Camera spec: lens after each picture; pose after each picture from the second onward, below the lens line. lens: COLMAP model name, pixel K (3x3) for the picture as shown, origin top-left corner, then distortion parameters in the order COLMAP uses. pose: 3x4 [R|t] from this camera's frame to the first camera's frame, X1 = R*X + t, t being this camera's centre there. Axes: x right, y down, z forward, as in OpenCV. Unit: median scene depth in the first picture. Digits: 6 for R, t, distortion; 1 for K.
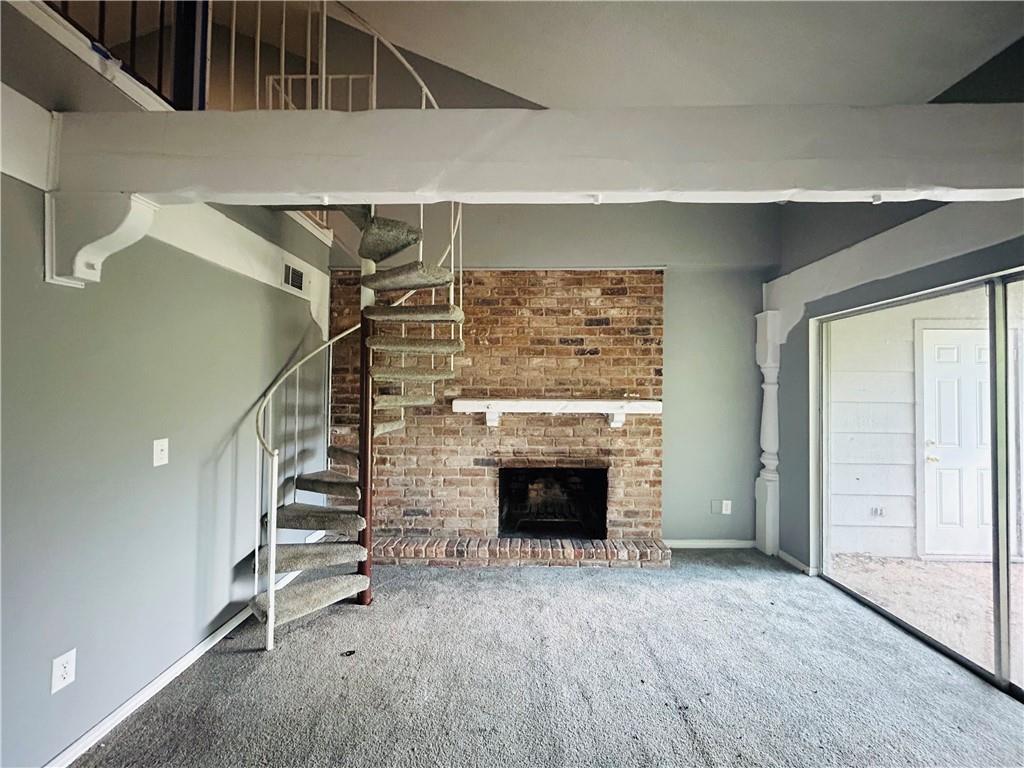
lens RADIAL K [[414.2, 0, 510.3], [0, 414.2, 384.5], [0, 0, 1]] dist [0.003870, -0.000091]
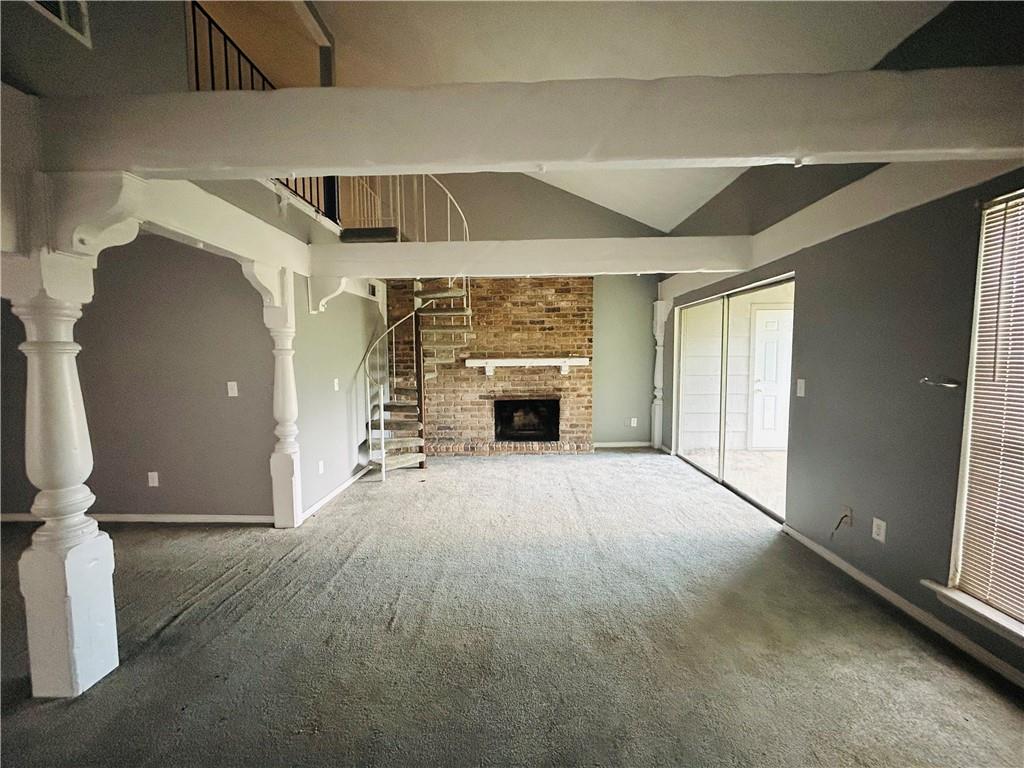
lens RADIAL K [[414.2, 0, 509.3], [0, 414.2, 384.8], [0, 0, 1]] dist [0.003870, -0.000091]
pose [[0.999804, -0.019409, -0.003800, 0.041268], [0.019673, 0.995754, 0.089927, -0.008149], [0.002038, -0.089985, 0.995941, -0.646622]]
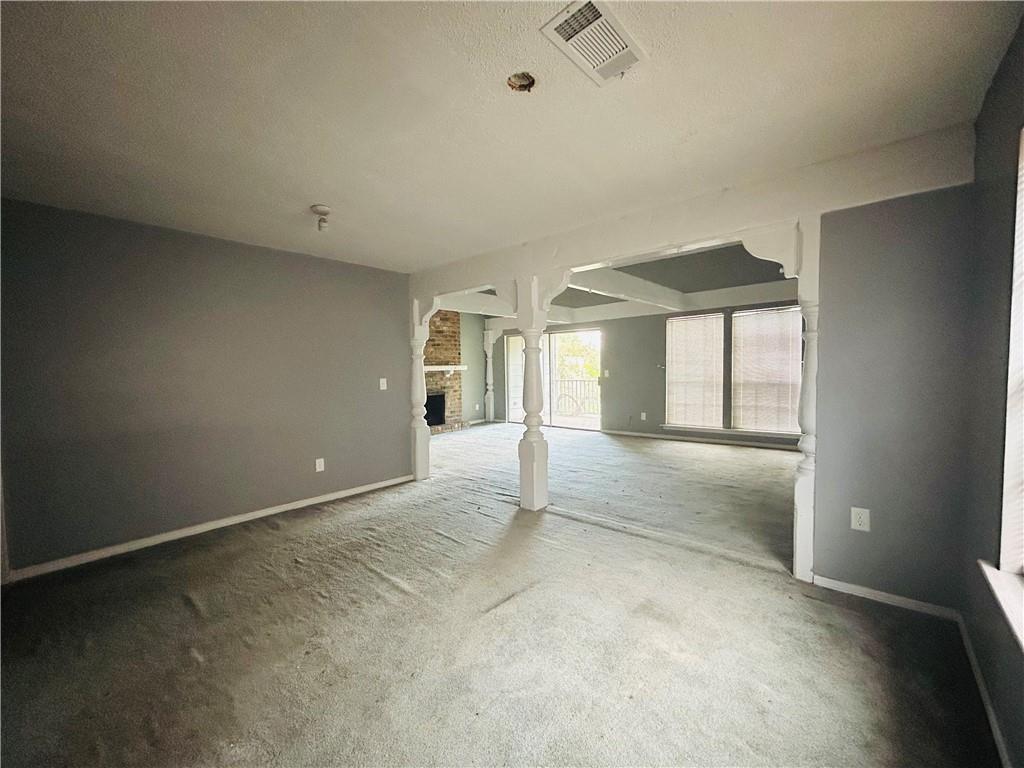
lens RADIAL K [[414.2, 0, 506.5], [0, 414.2, 386.6], [0, 0, 1]] dist [0.003870, -0.000091]
pose [[0.651512, -0.060357, 0.756234, -1.324977], [0.013034, 0.997574, 0.068389, 0.000558], [-0.758527, -0.034699, 0.650718, -0.811085]]
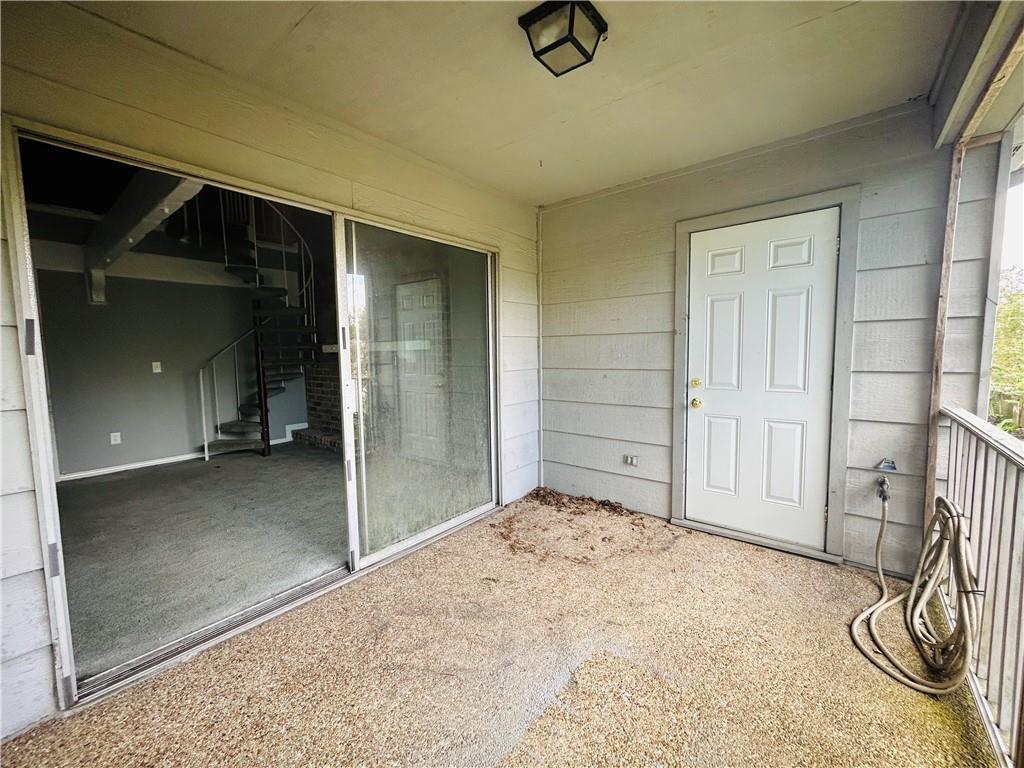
lens RADIAL K [[414.2, 0, 510.4], [0, 414.2, 382.8], [0, 0, 1]] dist [0.003870, -0.000091]
pose [[0.792560, 0.027304, -0.609183, 1.249578], [0.037471, 0.994929, 0.093344, 0.057635], [0.608642, -0.096807, 0.787517, 0.188262]]
